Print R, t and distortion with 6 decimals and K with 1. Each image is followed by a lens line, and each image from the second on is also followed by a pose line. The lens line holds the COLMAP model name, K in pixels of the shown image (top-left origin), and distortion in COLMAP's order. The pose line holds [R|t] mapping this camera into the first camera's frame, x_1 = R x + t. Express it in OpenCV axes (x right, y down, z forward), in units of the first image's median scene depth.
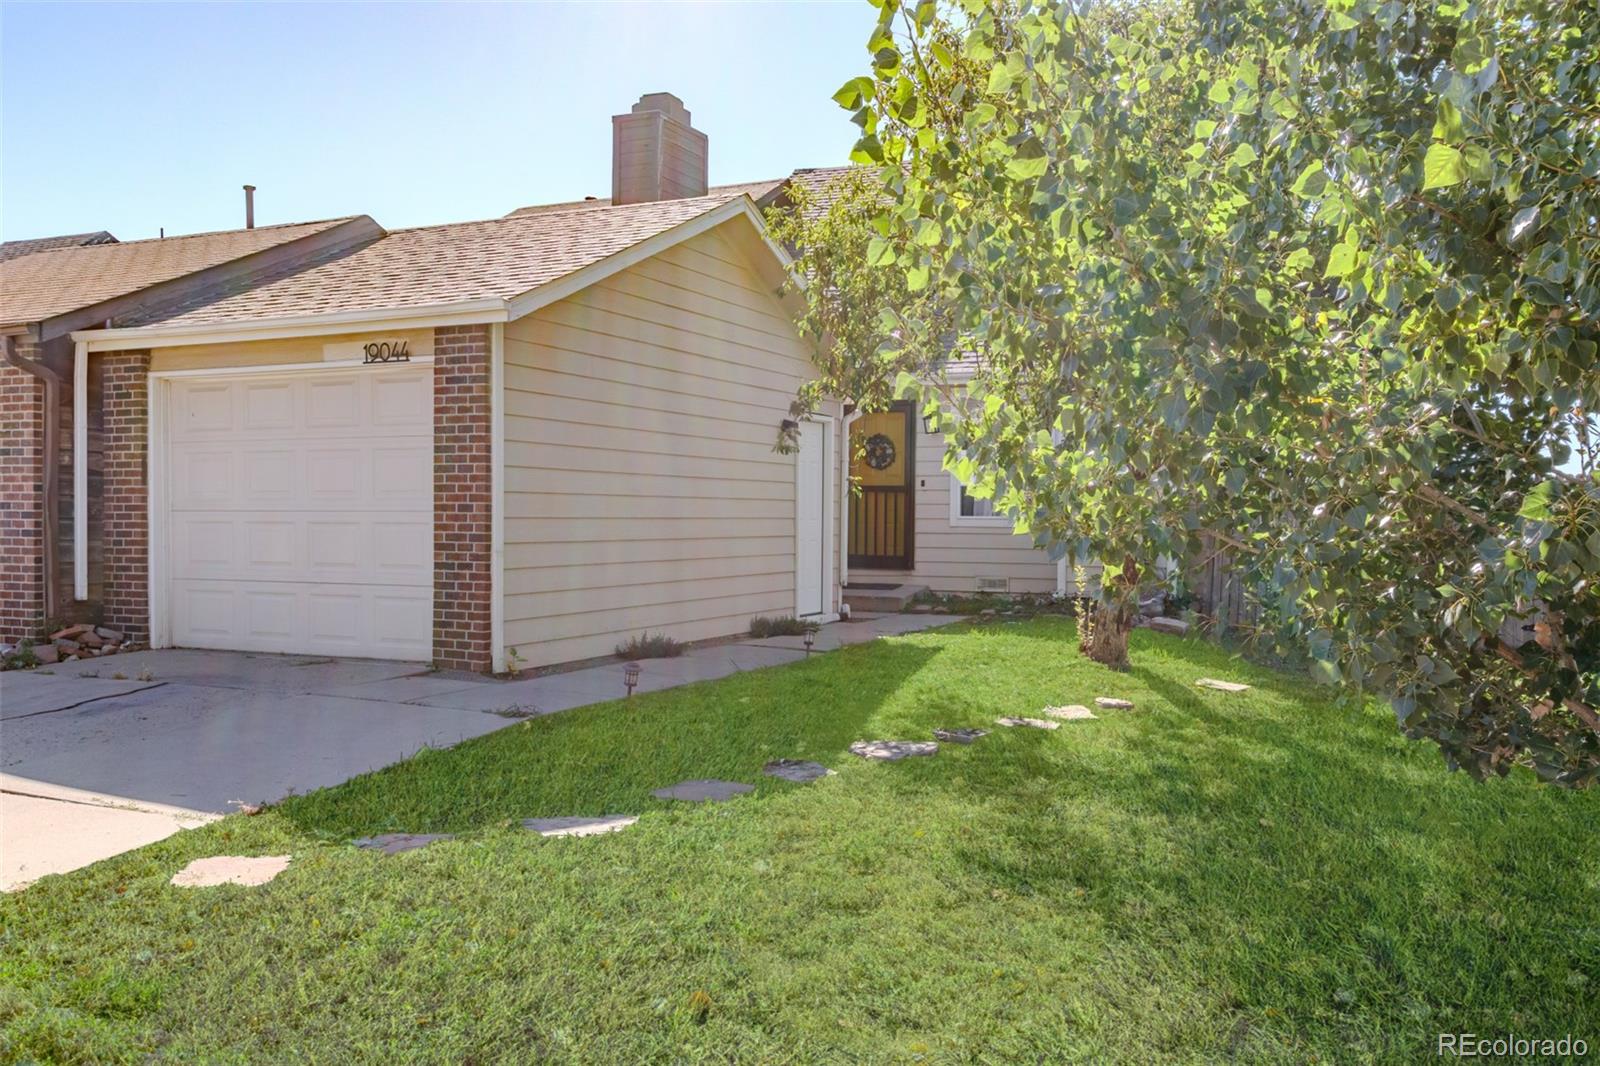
lens RADIAL K [[1410.5, 0, 799.2], [0, 1410.5, 532.6], [0, 0, 1]] dist [-0.014936, -0.000751]
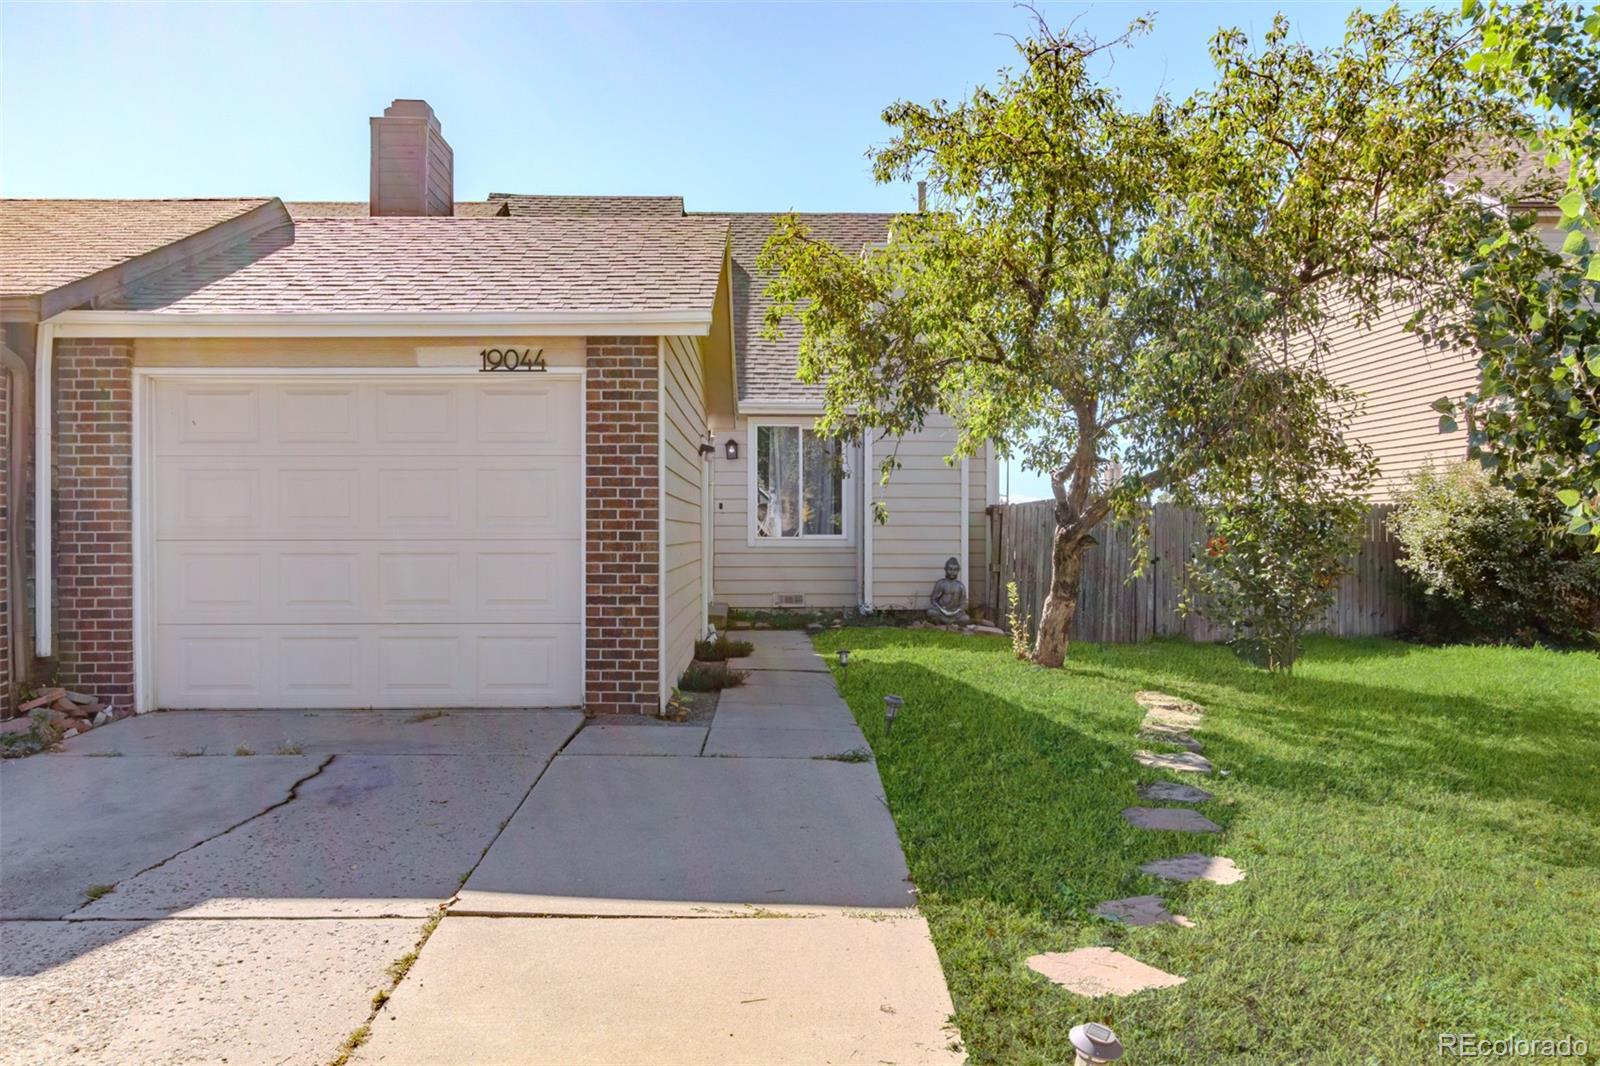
lens RADIAL K [[1276.6, 0, 796.1], [0, 1276.6, 531.8], [0, 0, 1]] dist [-0.001608, 0.002744]
pose [[0.902006, -0.004993, 0.431694, -0.466997], [0.009959, 0.999908, -0.009242, -0.010818], [-0.431608, 0.012636, 0.901973, 0.196017]]
